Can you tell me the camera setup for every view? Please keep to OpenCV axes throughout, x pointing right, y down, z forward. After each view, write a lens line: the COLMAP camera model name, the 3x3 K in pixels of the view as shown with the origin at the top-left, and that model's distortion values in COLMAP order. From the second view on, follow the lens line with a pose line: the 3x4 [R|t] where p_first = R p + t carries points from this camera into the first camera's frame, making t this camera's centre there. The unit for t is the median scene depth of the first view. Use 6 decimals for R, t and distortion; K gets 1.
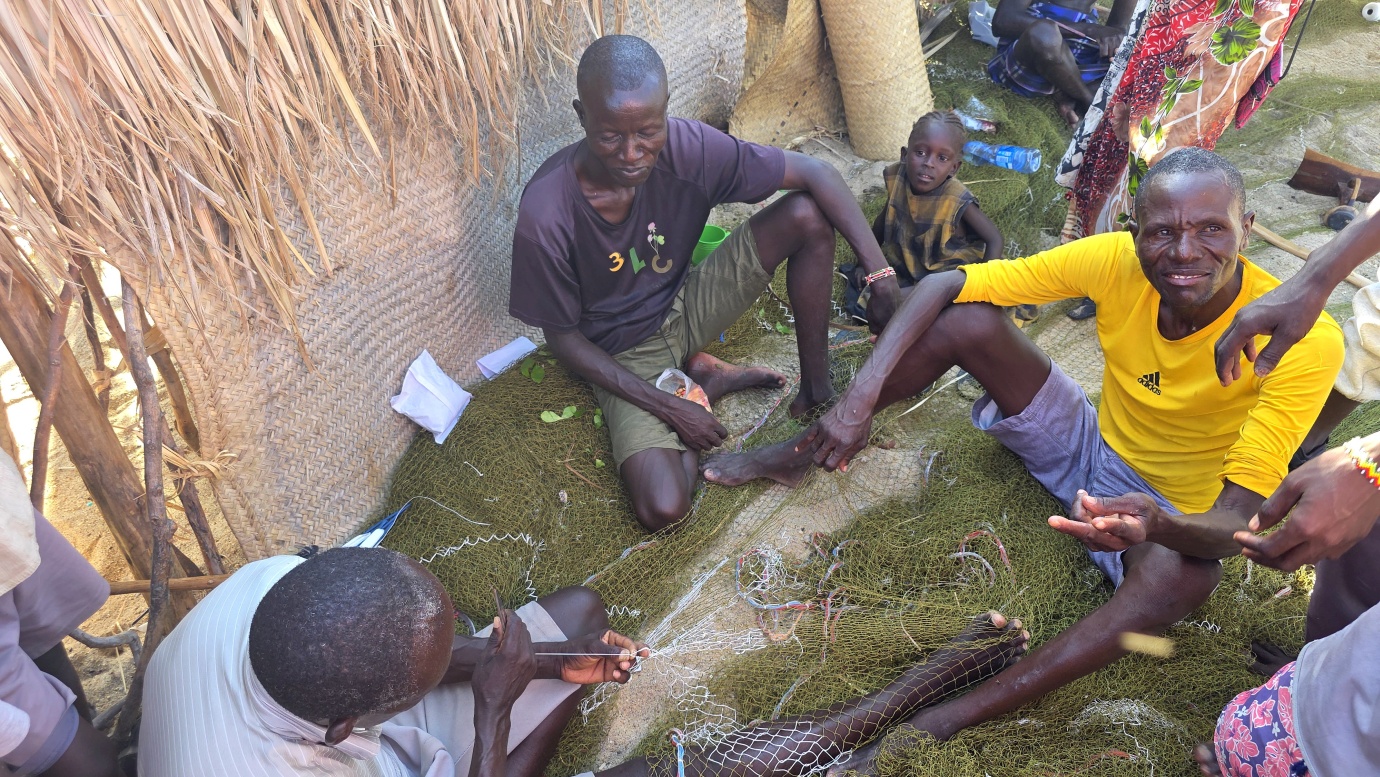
lens RADIAL K [[912.2, 0, 704.5], [0, 912.2, 383.1], [0, 0, 1]] dist [0.044700, -0.045554]
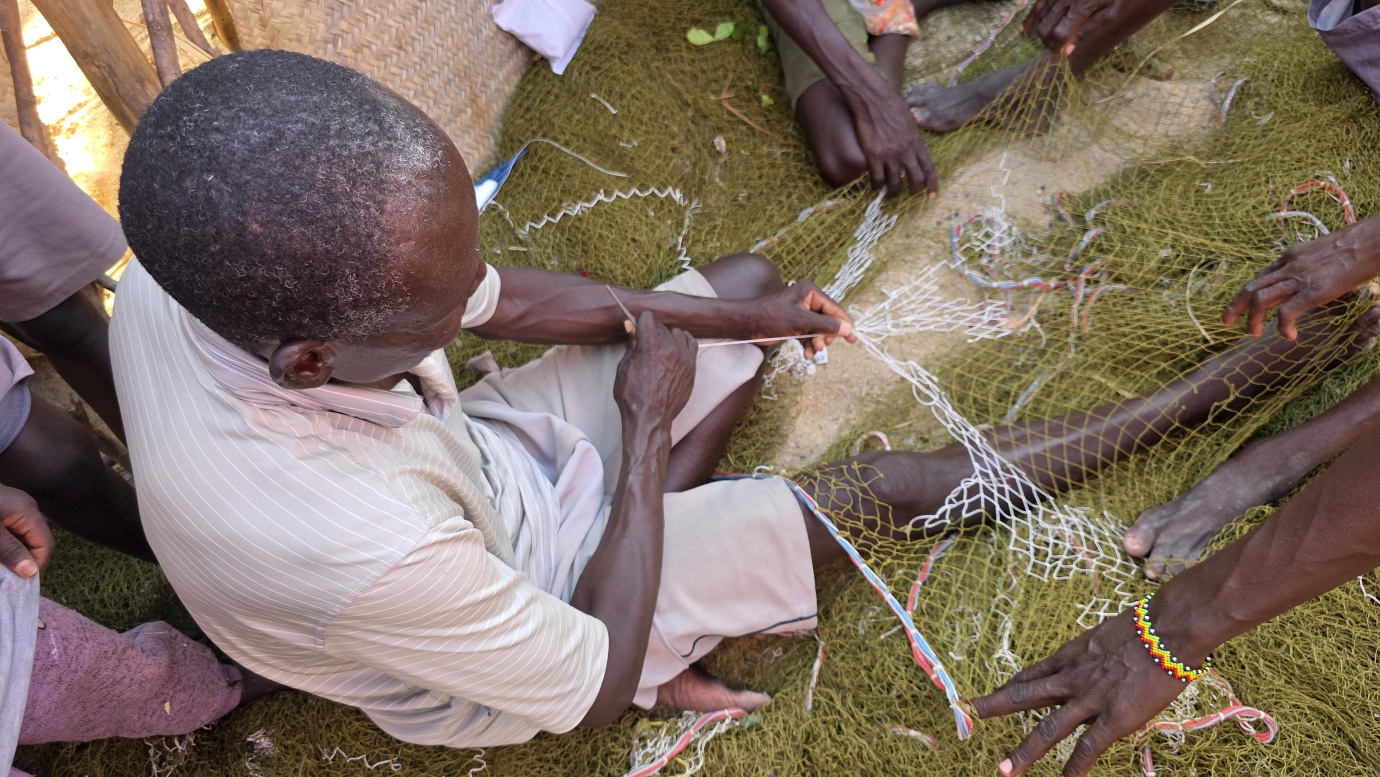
lens RADIAL K [[912.2, 0, 686.3], [0, 912.2, 387.3], [0, 0, 1]] dist [0.044700, -0.045554]
pose [[0.987645, 0.020577, -0.155348, -0.062730], [0.025661, 0.956722, 0.289870, 0.100070], [0.154590, -0.290275, 0.944374, 0.227460]]
